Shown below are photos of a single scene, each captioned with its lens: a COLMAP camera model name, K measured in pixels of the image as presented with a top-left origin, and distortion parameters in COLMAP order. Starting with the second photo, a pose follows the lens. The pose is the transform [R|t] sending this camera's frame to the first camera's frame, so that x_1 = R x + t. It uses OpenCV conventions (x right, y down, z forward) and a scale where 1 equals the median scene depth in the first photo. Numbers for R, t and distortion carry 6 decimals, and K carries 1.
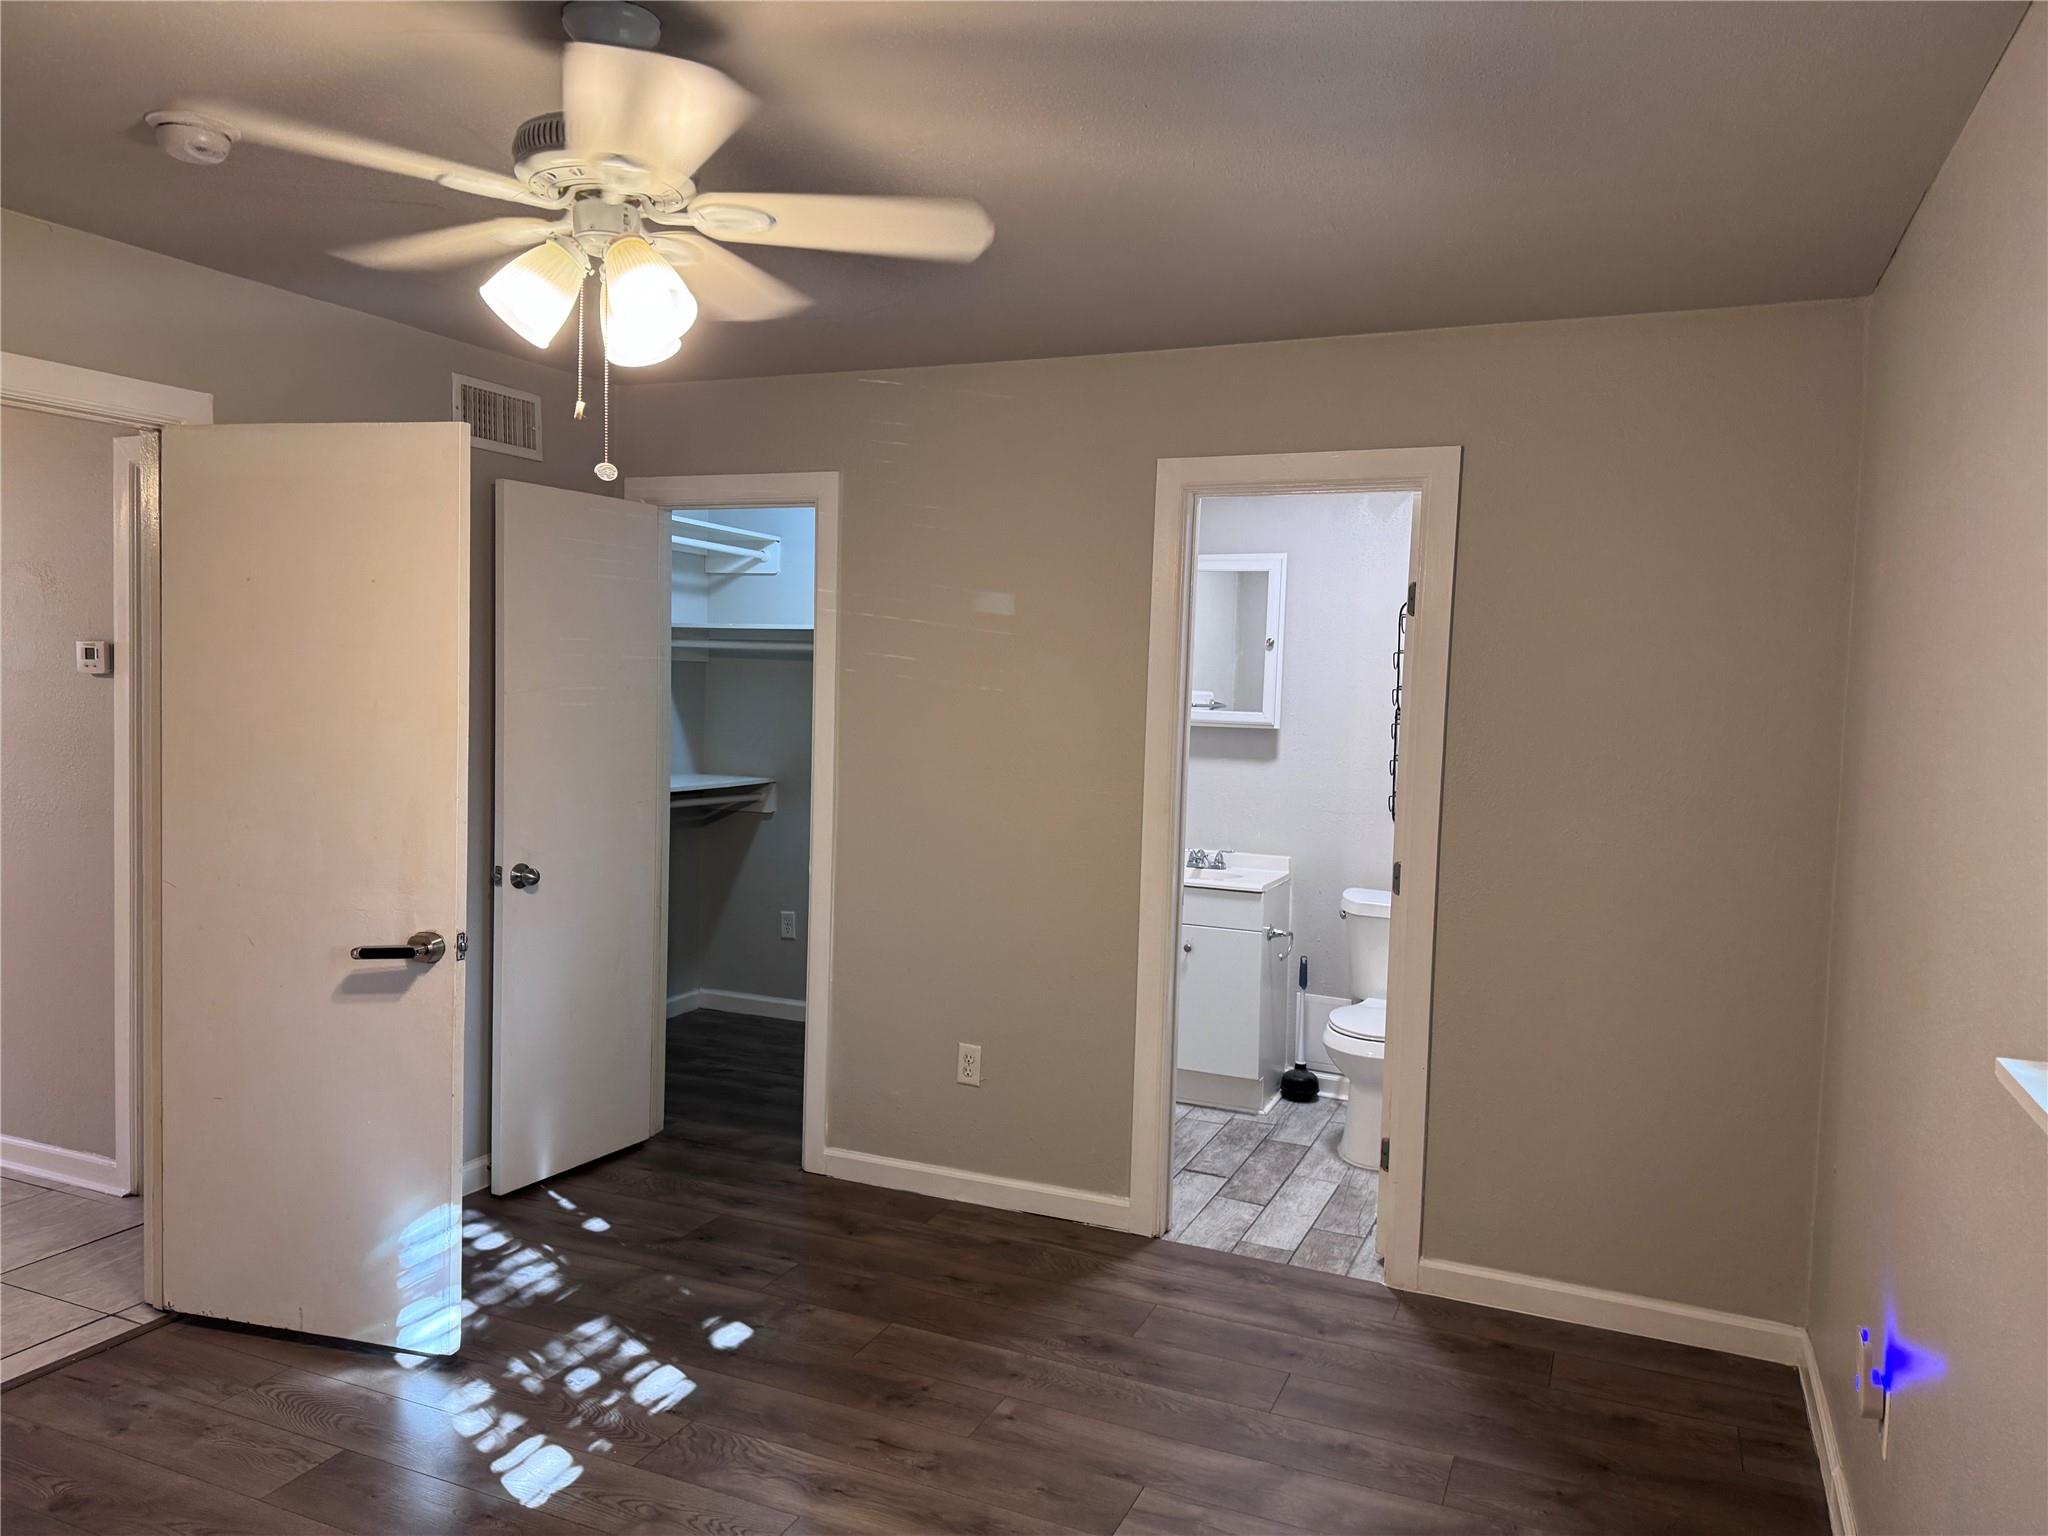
lens RADIAL K [[1438.8, 0, 1024.0], [0, 1438.8, 768.0], [0, 0, 1]] dist [0.030620, -0.038504]
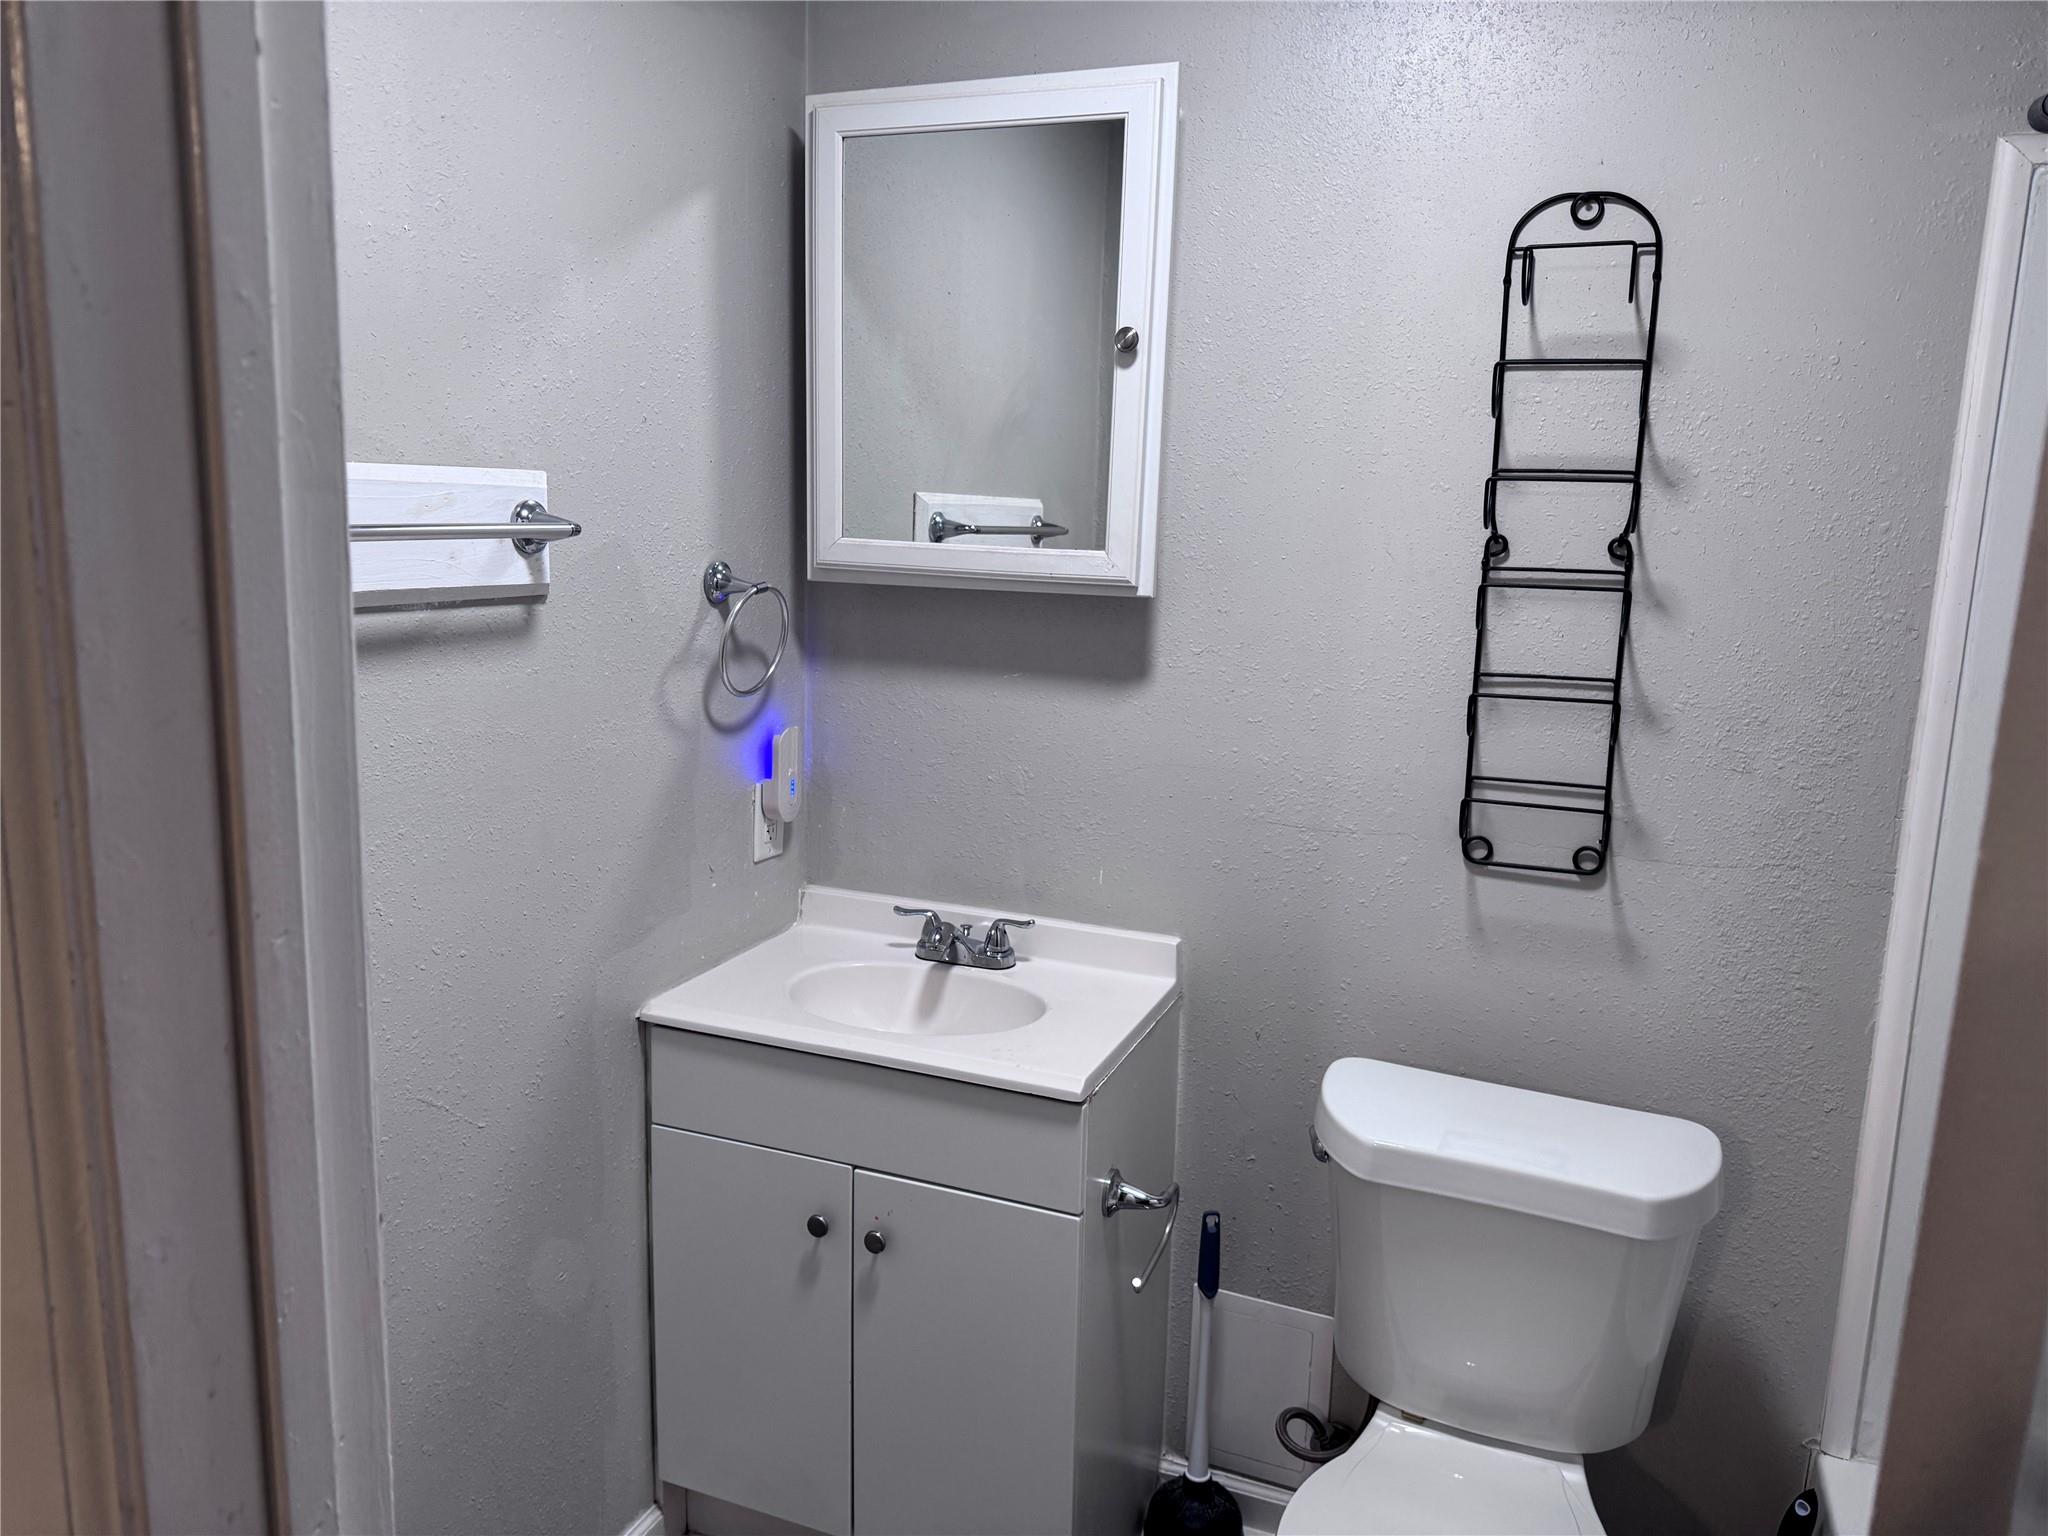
lens RADIAL K [[1438.8, 0, 1024.0], [0, 1438.8, 768.0], [0, 0, 1]] dist [0.030620, -0.038504]
pose [[0.999400, -0.002567, 0.034540, 0.134867], [-0.001583, 0.992822, 0.119594, -0.028329], [-0.034599, -0.119577, 0.992222, 0.653679]]
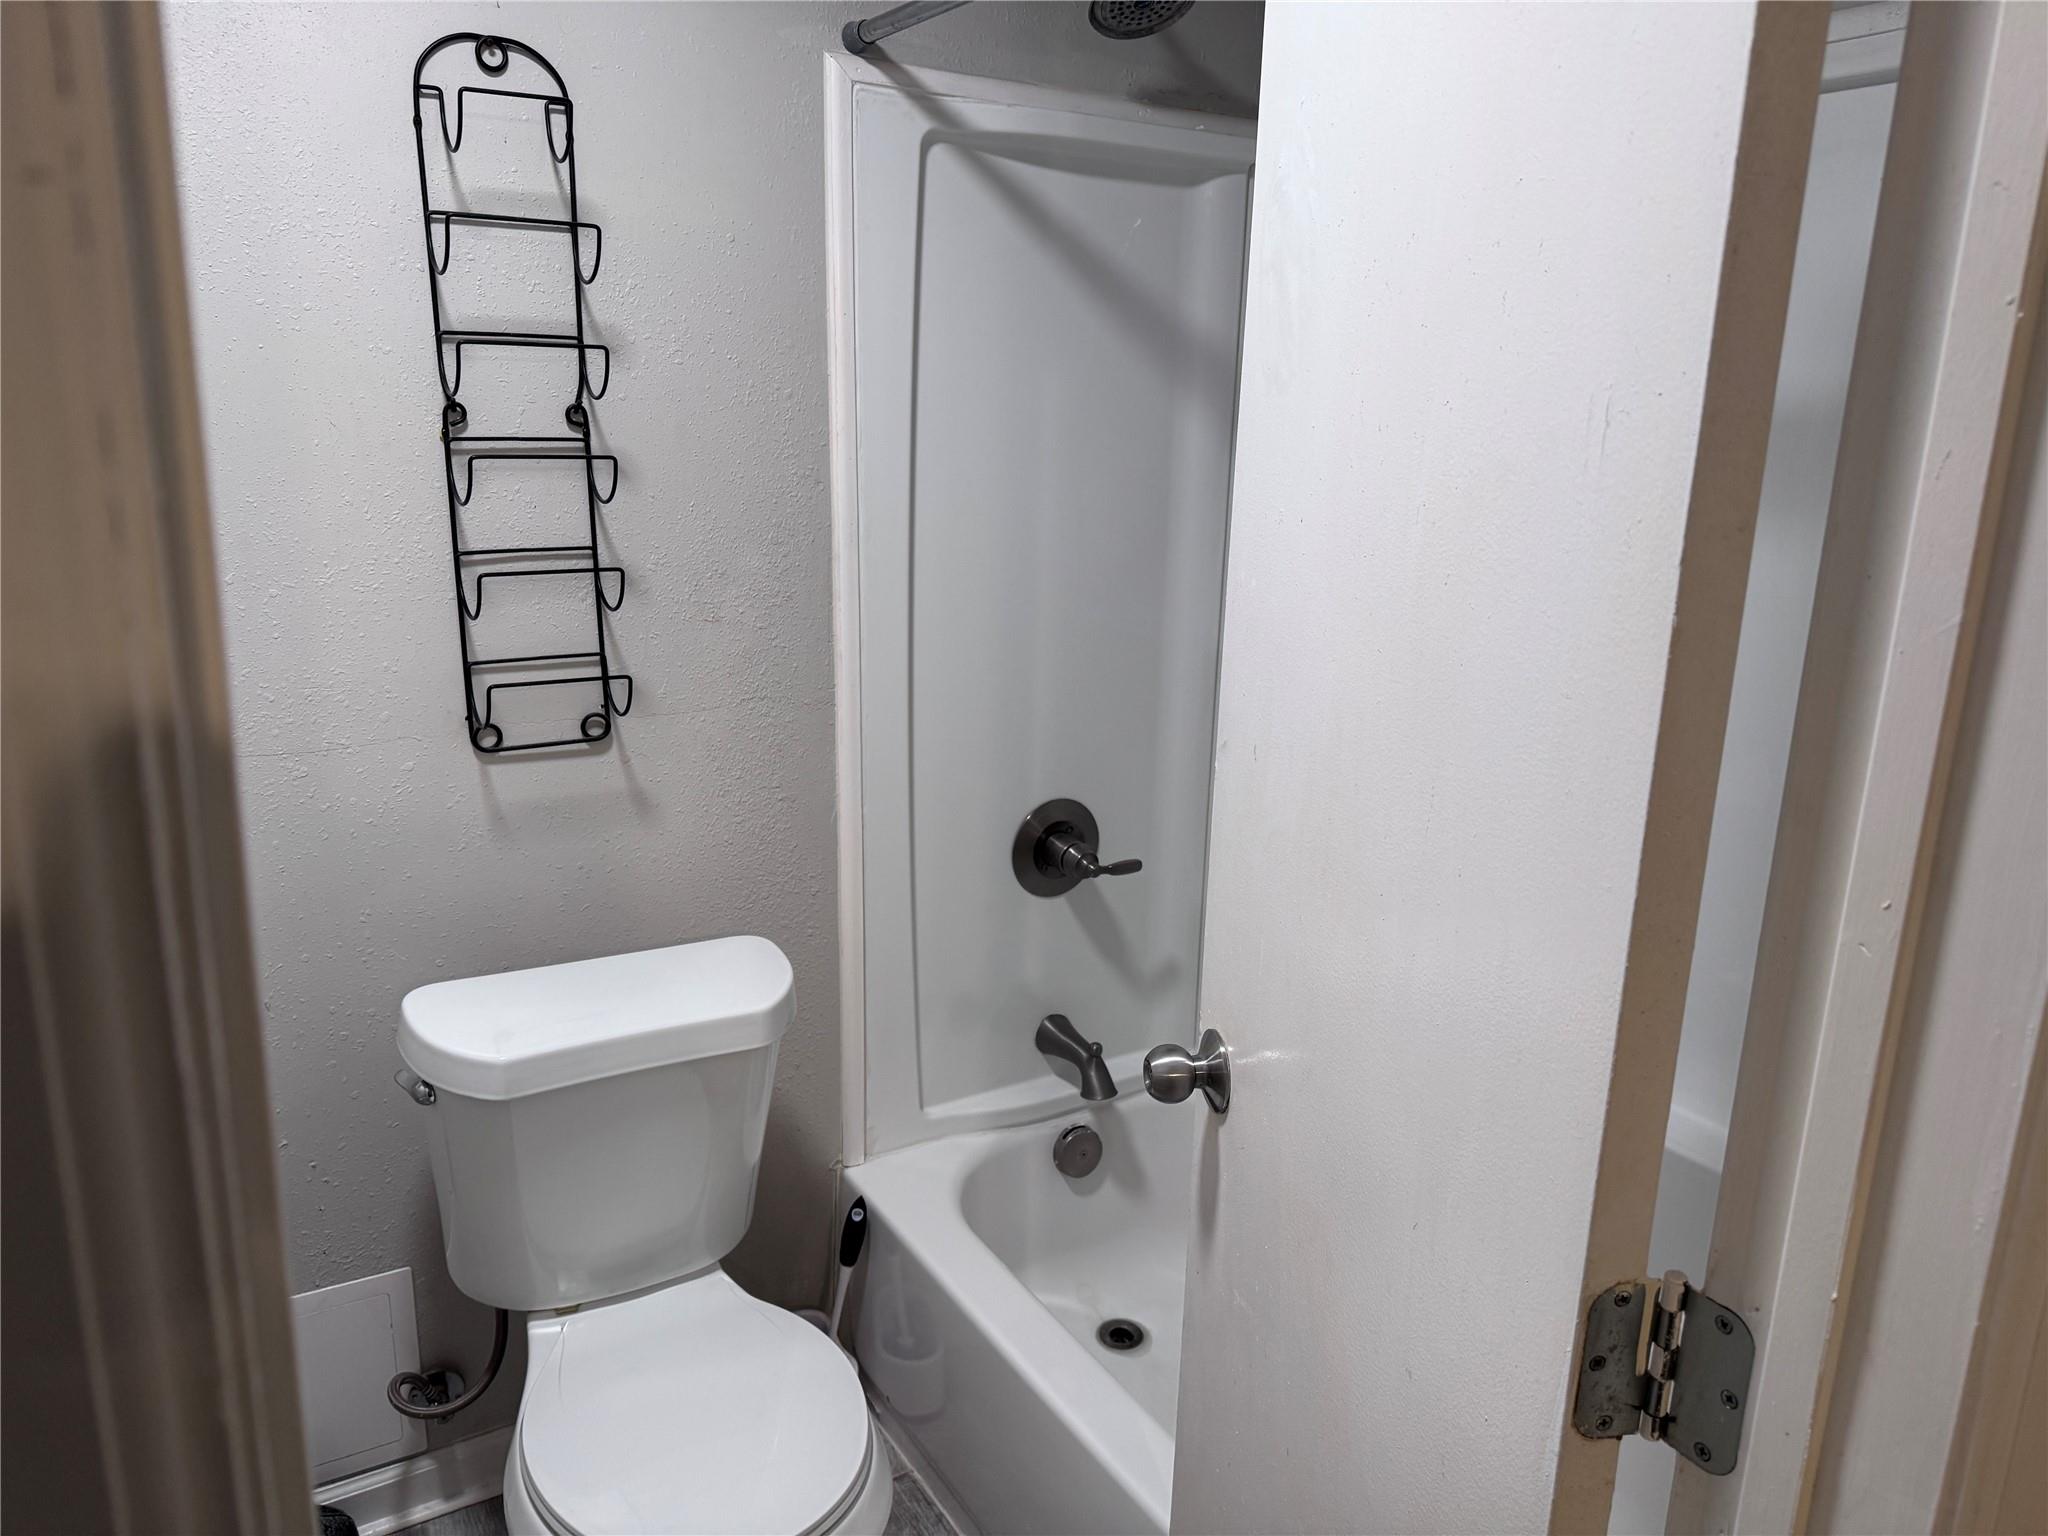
lens RADIAL K [[1431.7, 0, 1026.0], [0, 1431.7, 773.1], [0, 0, 1]] dist [0.068616, -0.120202]
pose [[0.567774, -0.215370, 0.794511, 0.056392], [0.040659, 0.971327, 0.234244, -0.032629], [-0.822180, -0.100693, 0.560252, 0.705515]]
